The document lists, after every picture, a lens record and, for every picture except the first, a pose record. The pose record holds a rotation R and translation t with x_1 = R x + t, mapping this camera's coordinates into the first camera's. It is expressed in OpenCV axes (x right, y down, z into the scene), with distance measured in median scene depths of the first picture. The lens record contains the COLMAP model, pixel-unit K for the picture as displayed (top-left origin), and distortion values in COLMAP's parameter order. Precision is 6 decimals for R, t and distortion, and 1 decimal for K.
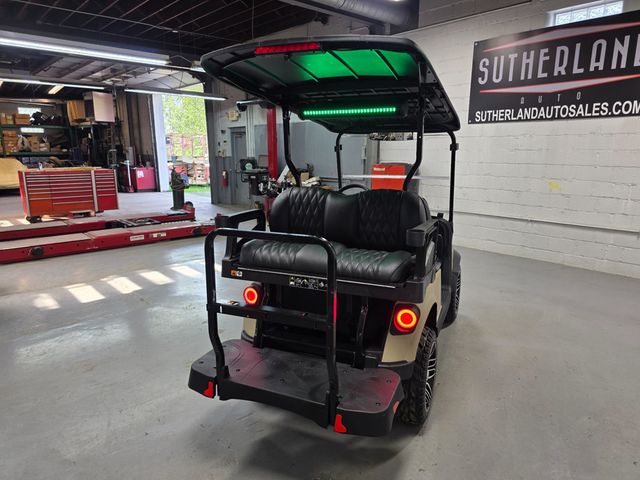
lens RADIAL K [[428.4, 0, 320.0], [0, 428.4, 240.0], [0, 0, 1]] dist [0.040551, -0.037515]
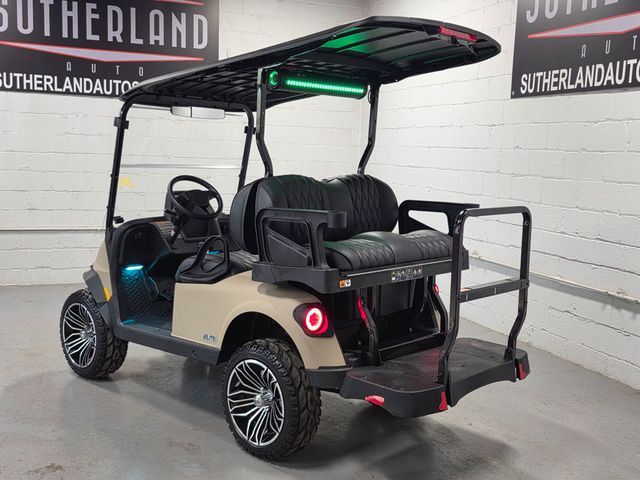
lens RADIAL K [[725.7, 0, 320.0], [0, 725.7, 240.0], [0, 0, 1]] dist [0.013794, -0.012180]
pose [[0.346066, -0.100317, 0.932831, -0.592462], [0.160859, 0.985889, 0.046346, -0.027977], [-0.924317, 0.134015, 0.357320, 0.236803]]
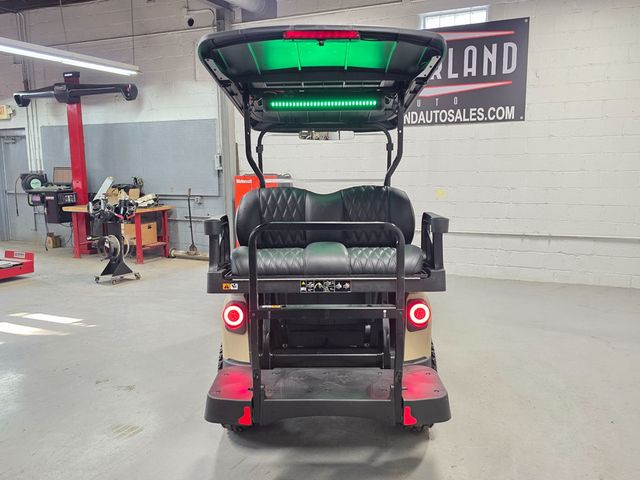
lens RADIAL K [[561.2, 0, 320.0], [0, 561.2, 240.0], [0, 0, 1]] dist [0.041901, -0.012468]
pose [[0.924593, -0.059318, 0.376310, -0.185094], [0.087230, 0.994524, -0.057558, 0.027571], [-0.370835, 0.086043, 0.924704, -0.041159]]
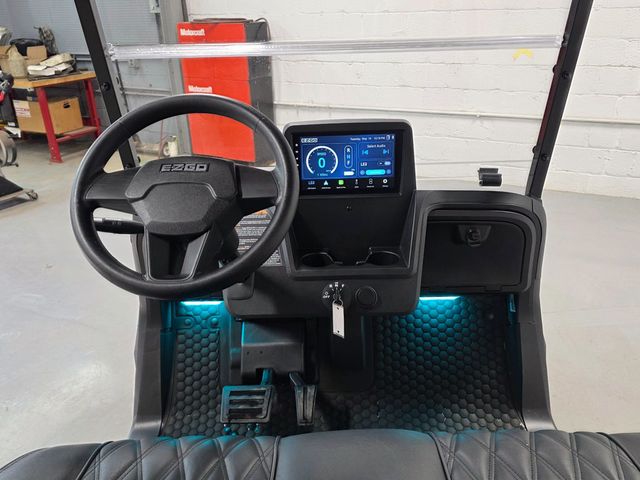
lens RADIAL K [[517.5, 0, 320.0], [0, 517.5, 240.0], [0, 0, 1]] dist [0.008362, 0.003969]
pose [[0.918762, -0.180728, 0.351019, 0.025635], [0.103183, 0.968092, 0.228365, -0.072022], [-0.381091, -0.173594, 0.908094, 0.476028]]
